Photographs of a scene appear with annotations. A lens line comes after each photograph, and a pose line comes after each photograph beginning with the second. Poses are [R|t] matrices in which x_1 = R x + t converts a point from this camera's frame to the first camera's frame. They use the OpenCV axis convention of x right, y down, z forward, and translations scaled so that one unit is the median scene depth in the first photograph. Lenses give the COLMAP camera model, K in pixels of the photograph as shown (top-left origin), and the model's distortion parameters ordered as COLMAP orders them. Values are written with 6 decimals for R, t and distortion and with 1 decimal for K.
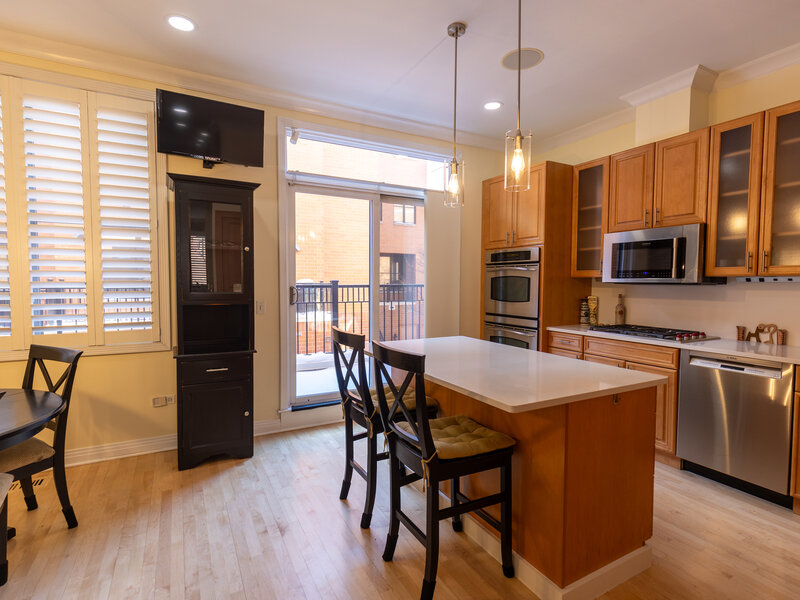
lens RADIAL K [[408.6, 0, 406.6], [0, 408.6, 300.5], [0, 0, 1]] dist [-0.002171, 0.004110]
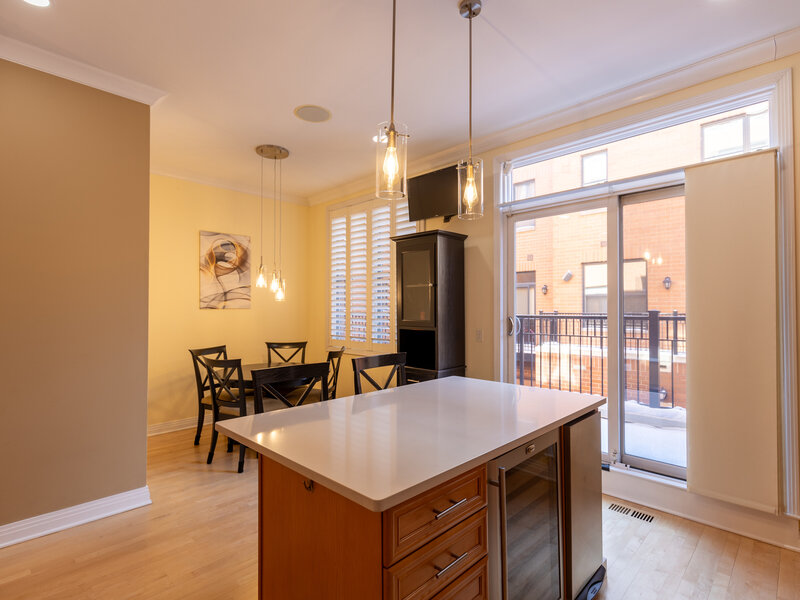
lens RADIAL K [[408.6, 0, 393.1], [0, 408.6, 307.1], [0, 0, 1]] dist [-0.002171, 0.004110]
pose [[0.282836, -0.015226, -0.959047, 0.584748], [-0.045313, 0.998545, -0.029217, -0.014844], [0.958097, 0.051721, 0.281735, 0.433395]]
